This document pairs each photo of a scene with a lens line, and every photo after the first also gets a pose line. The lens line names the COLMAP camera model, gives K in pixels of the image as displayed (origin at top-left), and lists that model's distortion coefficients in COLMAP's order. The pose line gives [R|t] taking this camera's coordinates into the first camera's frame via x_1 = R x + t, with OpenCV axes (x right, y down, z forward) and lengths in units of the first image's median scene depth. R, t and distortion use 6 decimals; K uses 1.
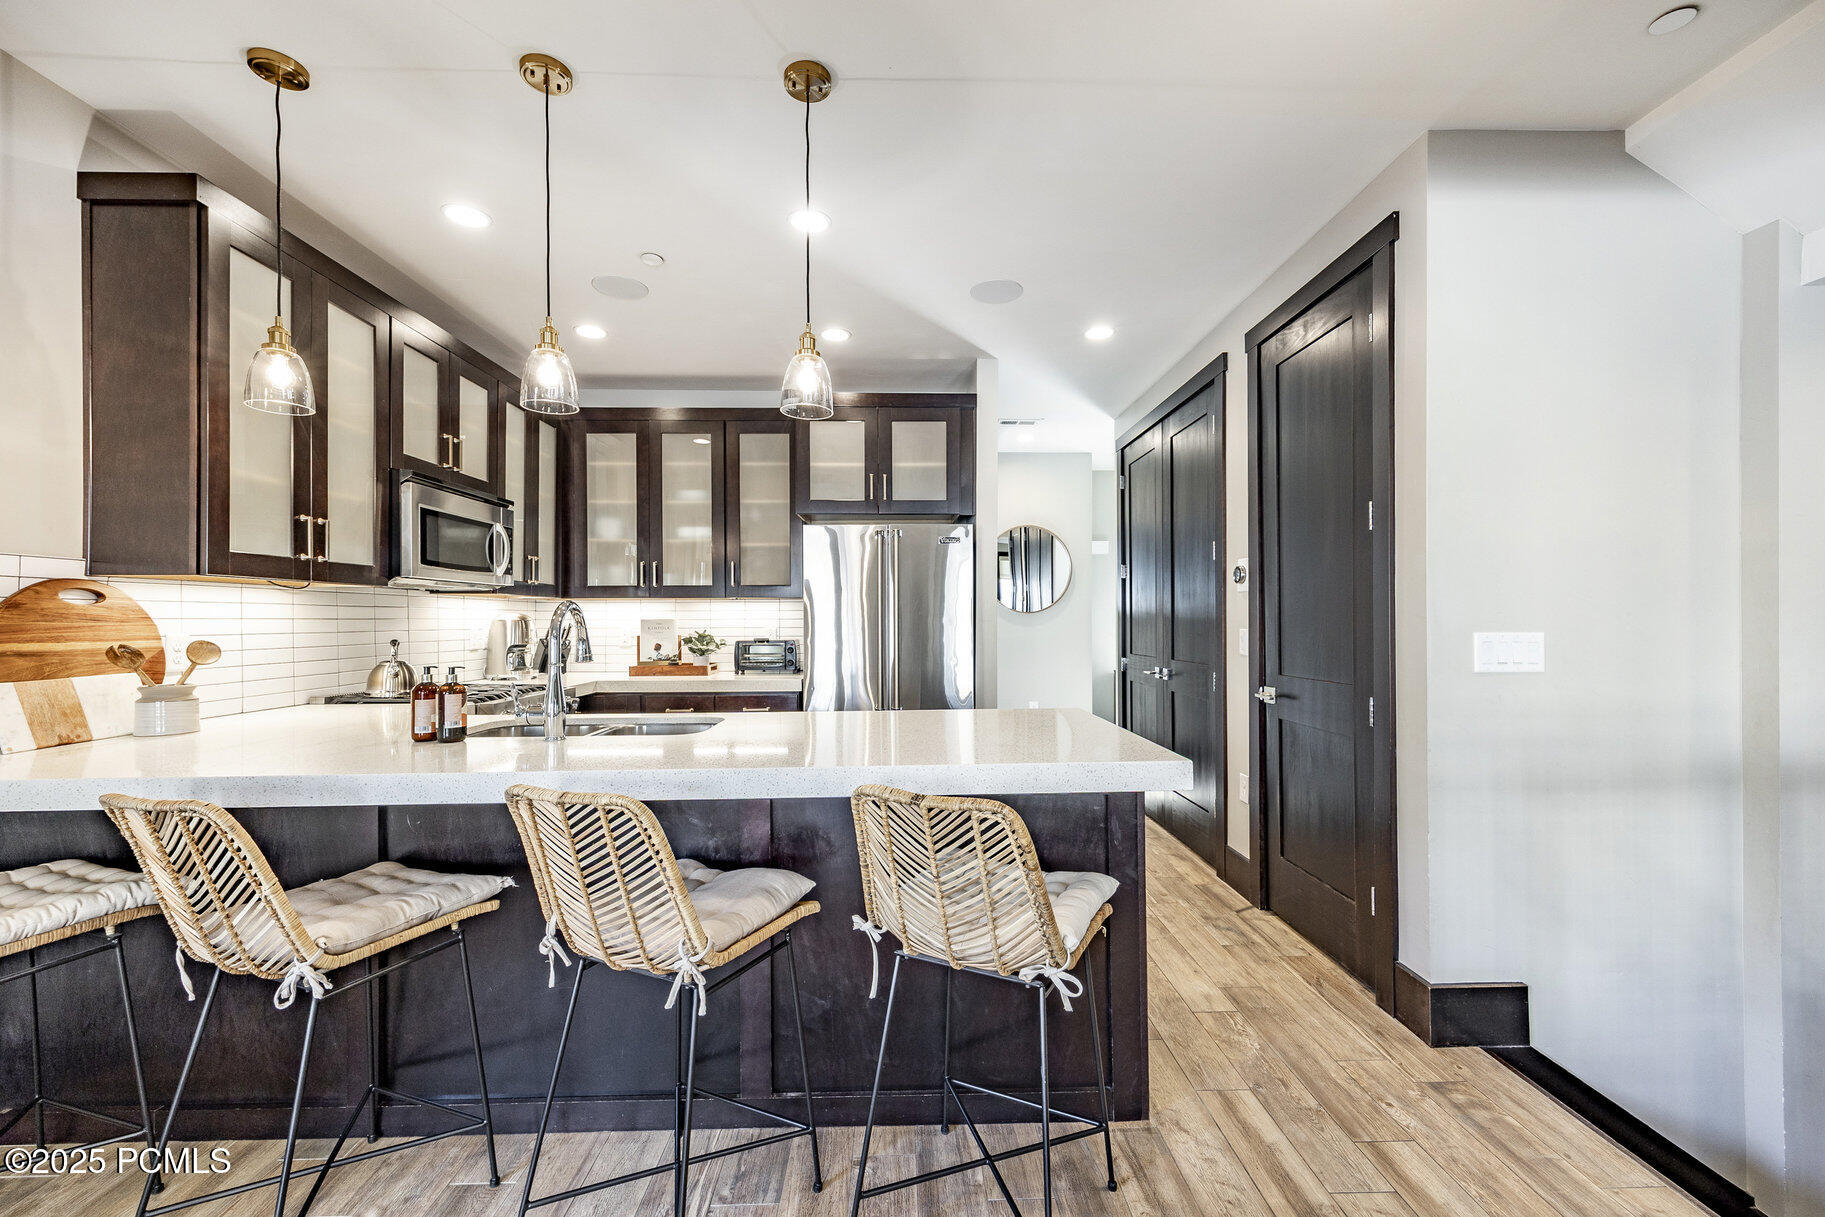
lens RADIAL K [[736.8, 0, 910.3], [0, 736.8, 618.3], [0, 0, 1]] dist [0.000678, 0.000092]
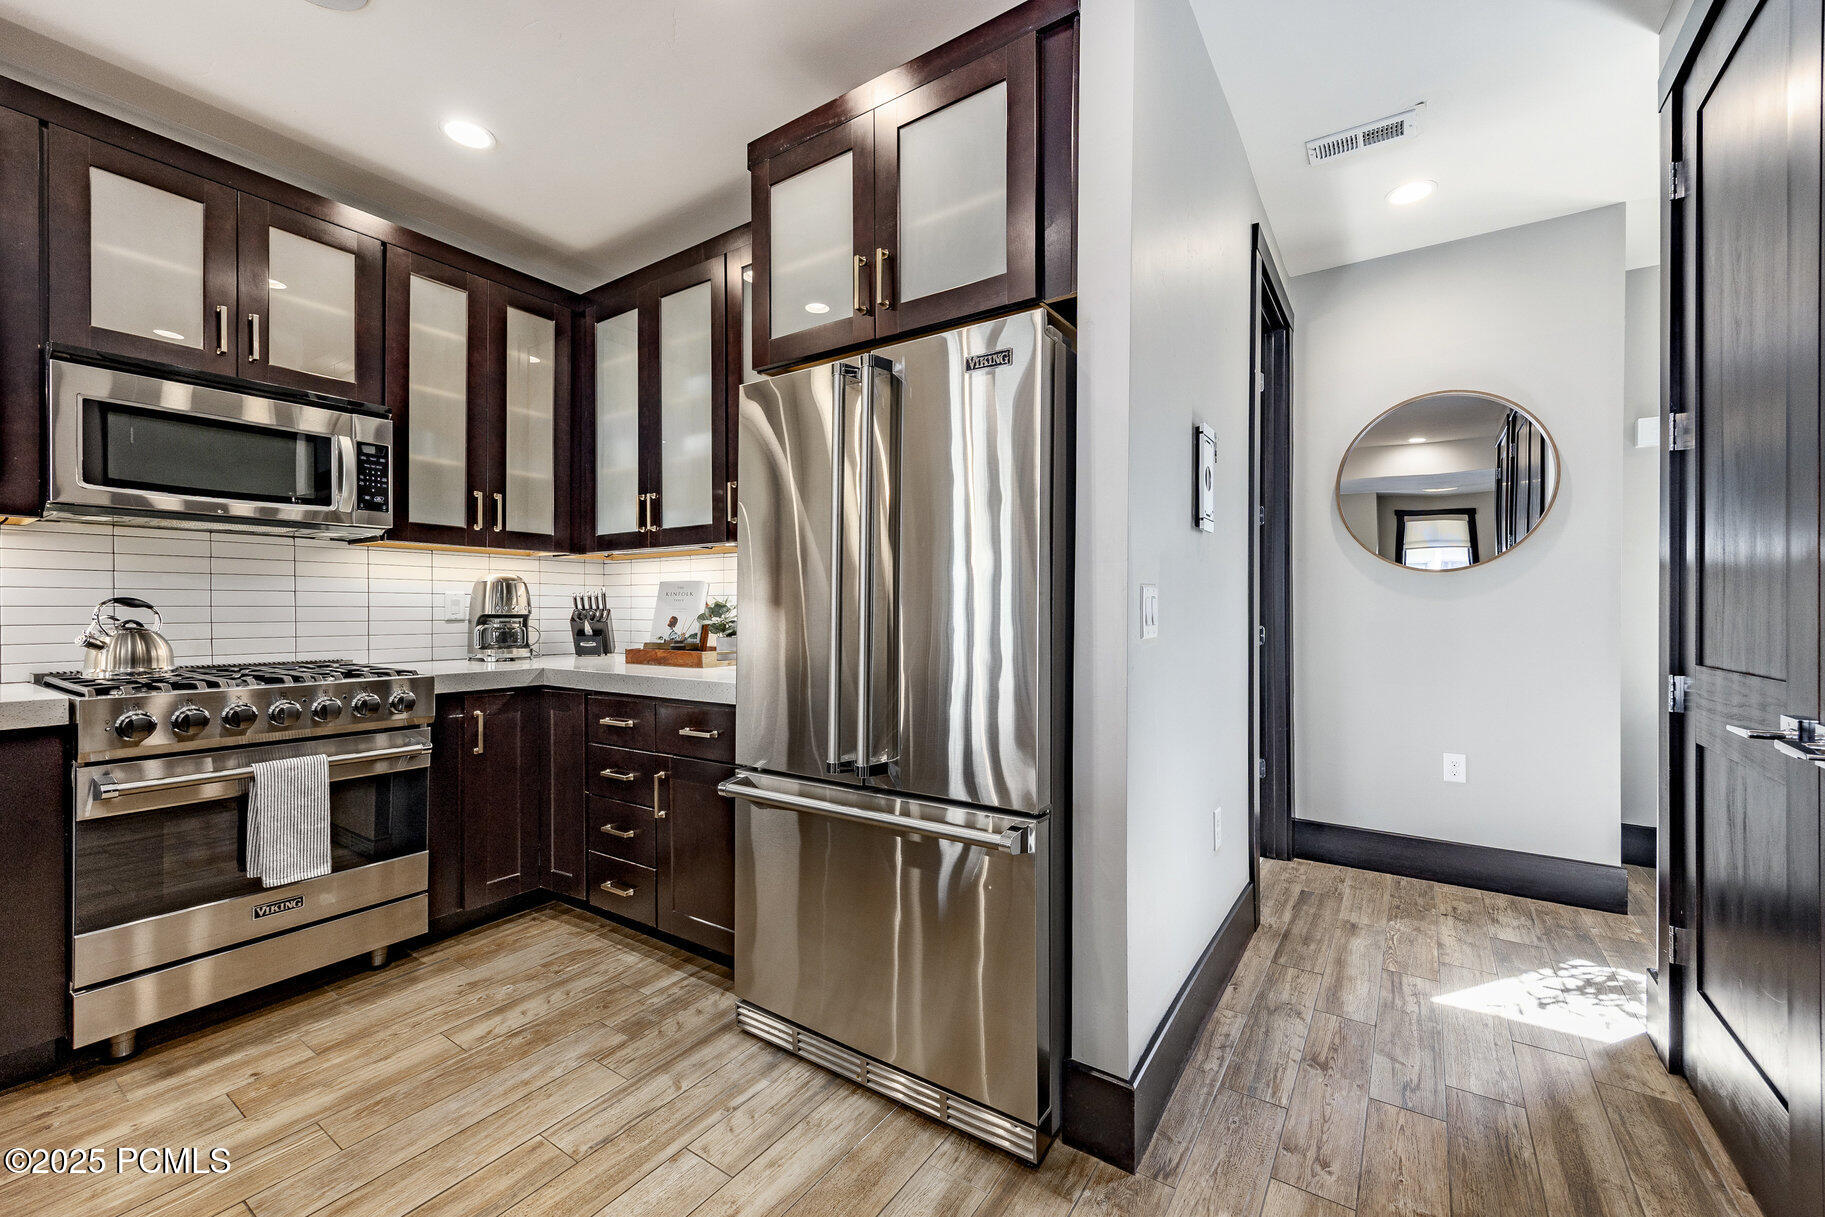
lens RADIAL K [[736.8, 0, 910.3], [0, 736.8, 618.3], [0, 0, 1]] dist [0.000678, 0.000092]
pose [[0.800082, 0.008674, -0.599827, 0.267026], [-0.003622, 0.999947, 0.009629, 0.030699], [0.599879, -0.005532, 0.800071, 0.635323]]
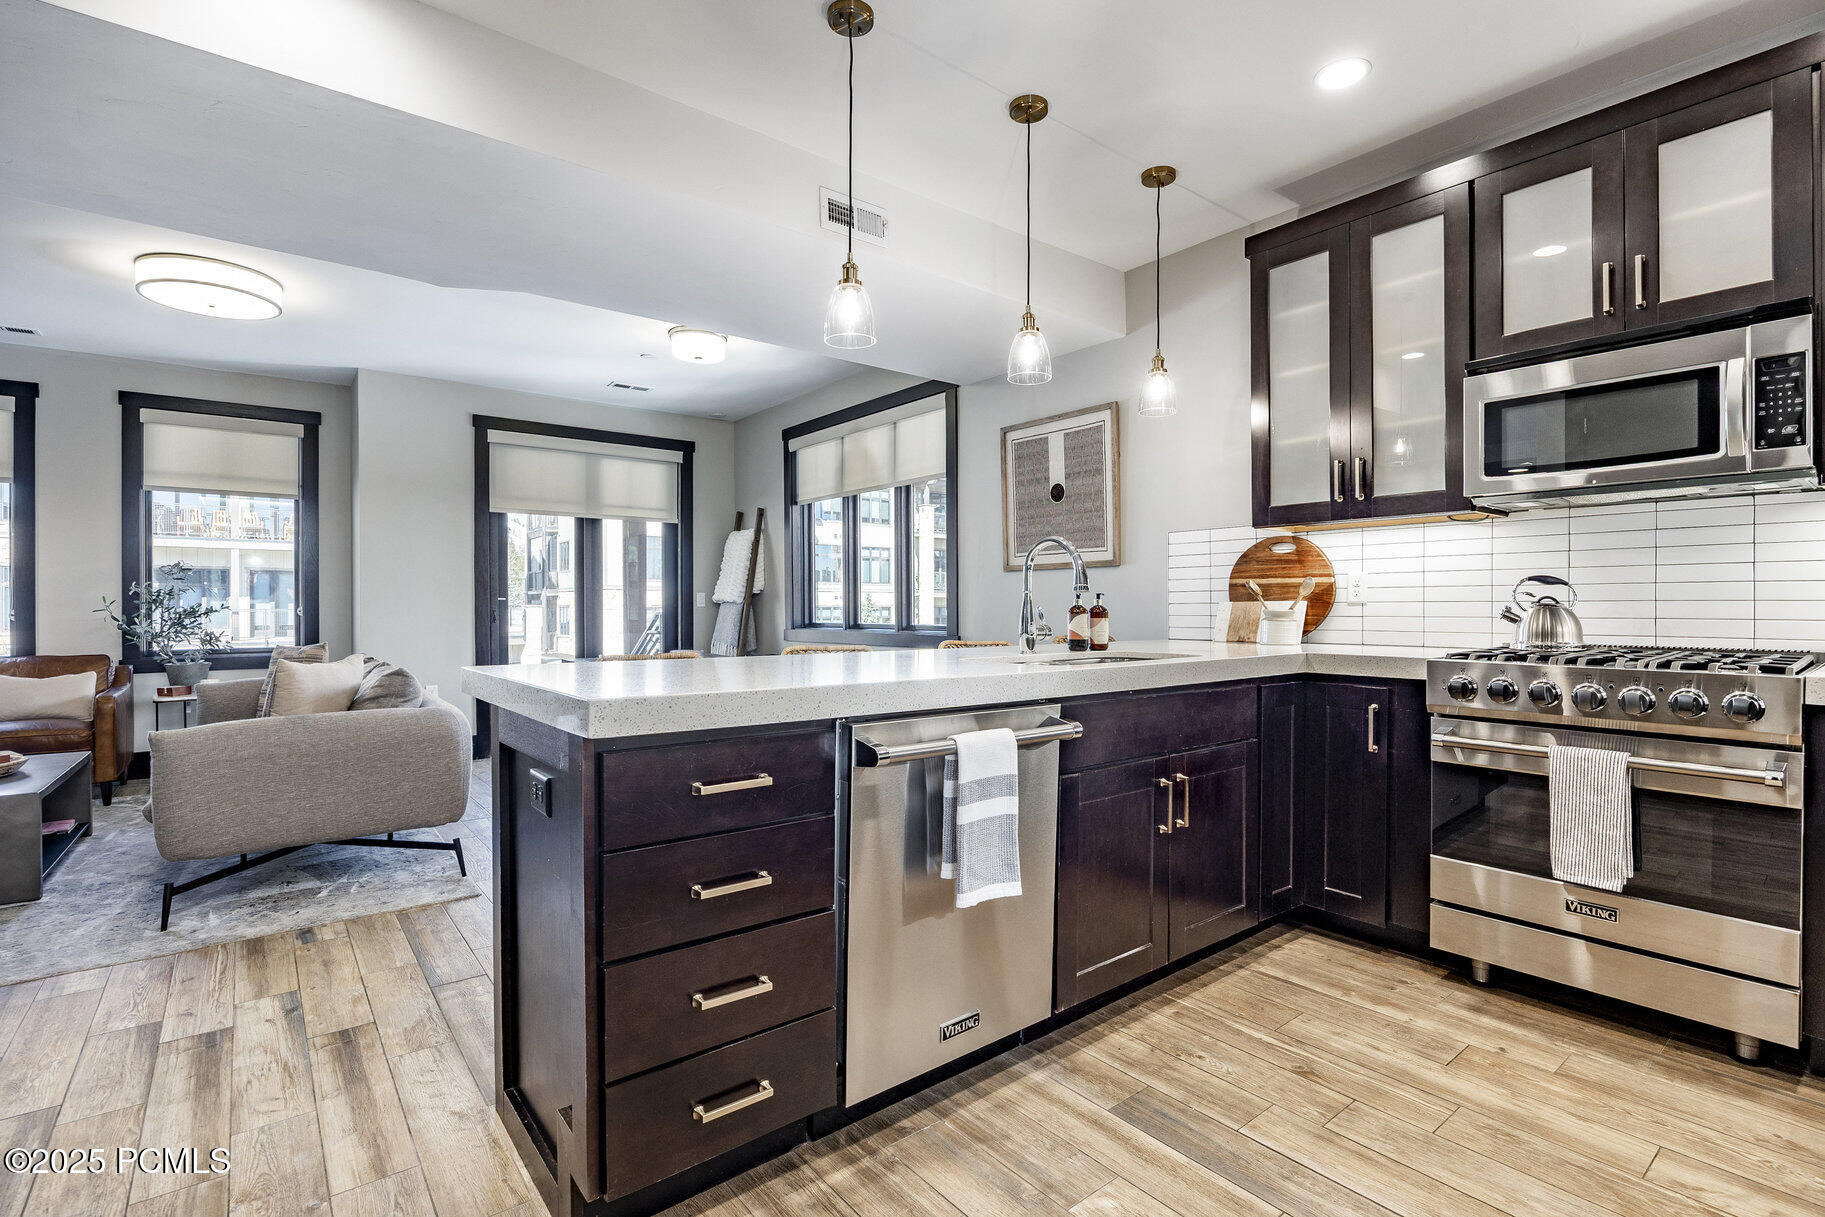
lens RADIAL K [[919.6, 0, 988.4], [0, 919.6, 604.7], [0, 0, 1]] dist [-0.003039, -0.009195]
pose [[-0.809375, 0.008032, -0.587237, 0.259145], [0.007942, 0.999965, 0.002732, 0.039014], [0.587238, -0.002453, -0.809410, 0.998957]]
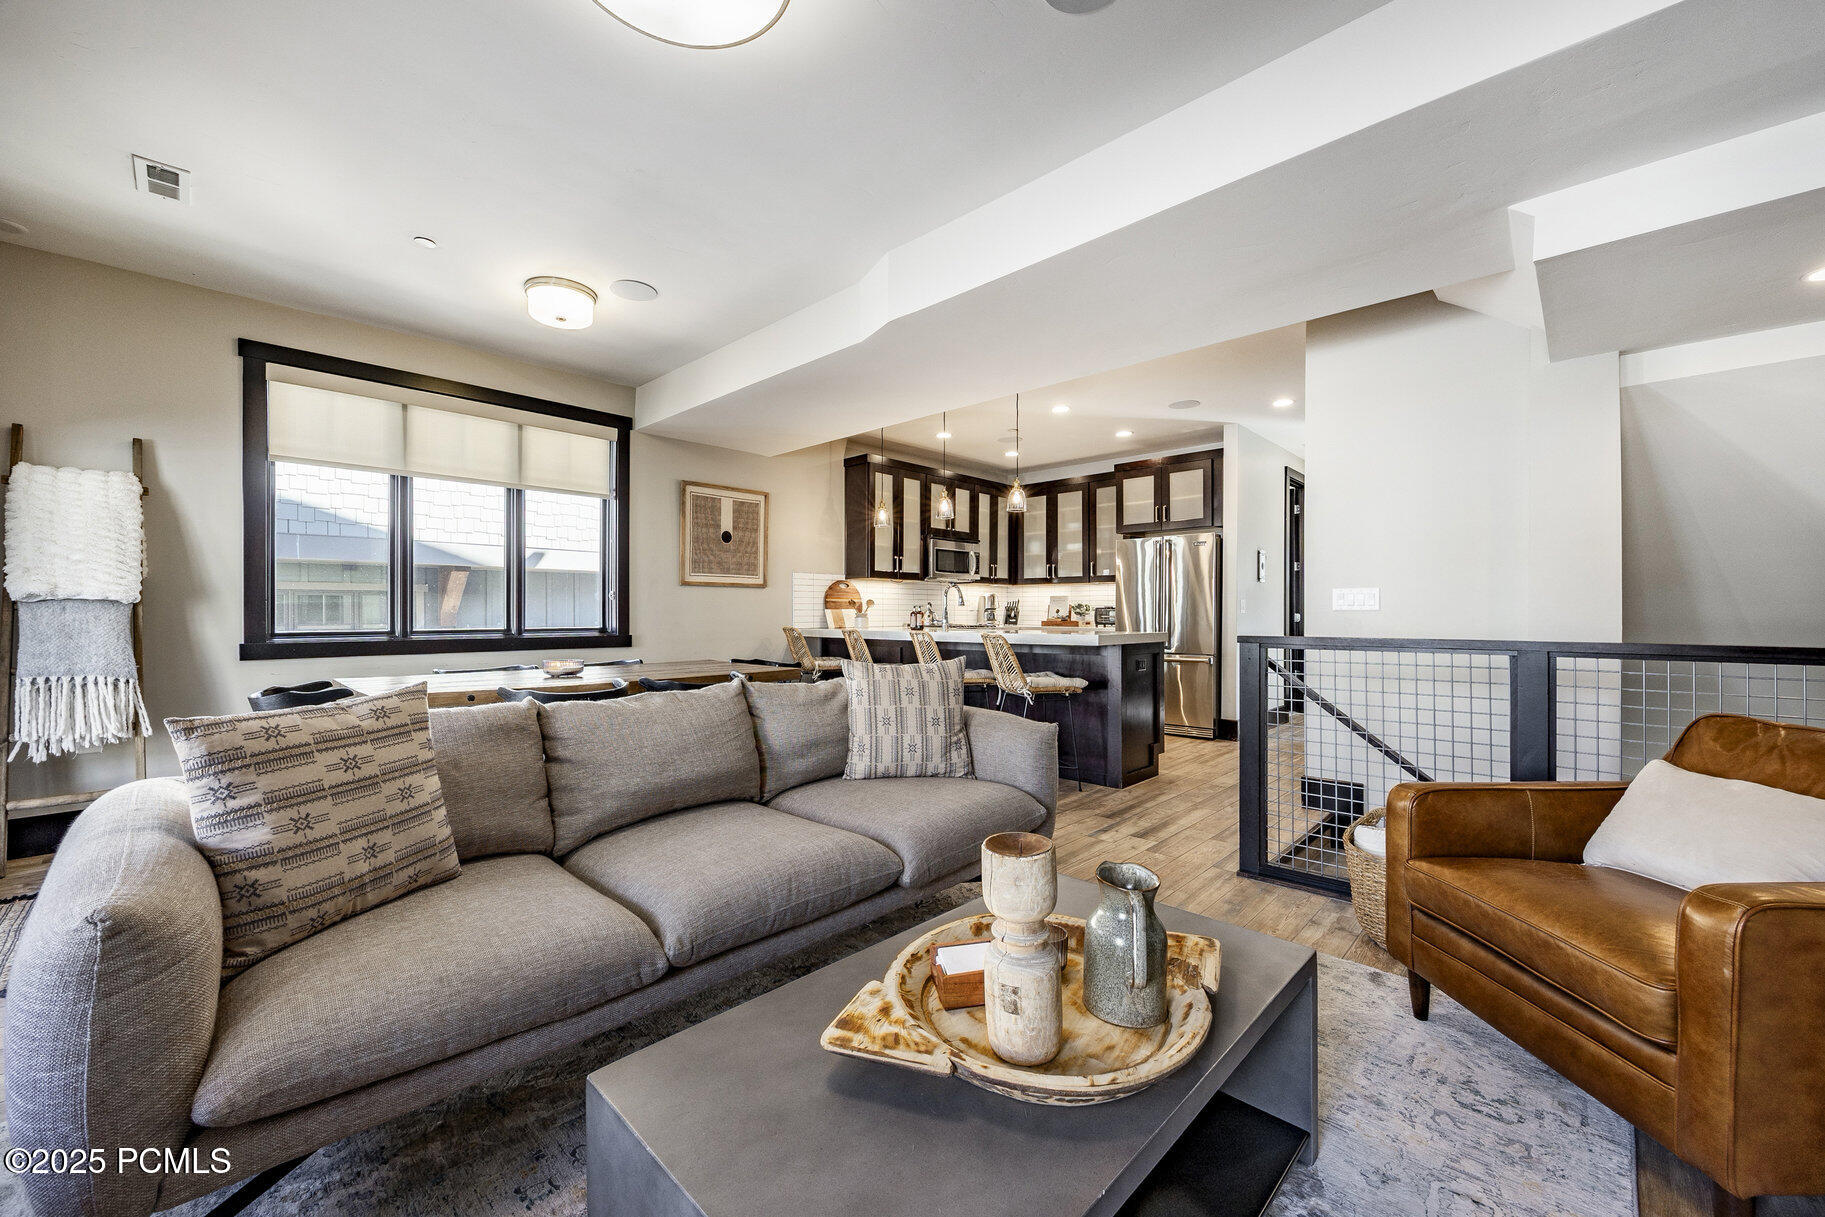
lens RADIAL K [[736.8, 0, 910.3], [0, 736.8, 618.3], [0, 0, 1]] dist [0.000678, 0.000092]
pose [[0.704740, 0.008704, -0.709413, 0.754033], [-0.002968, 0.999952, 0.009320, 0.044642], [0.709460, -0.004463, 0.704732, -0.589948]]
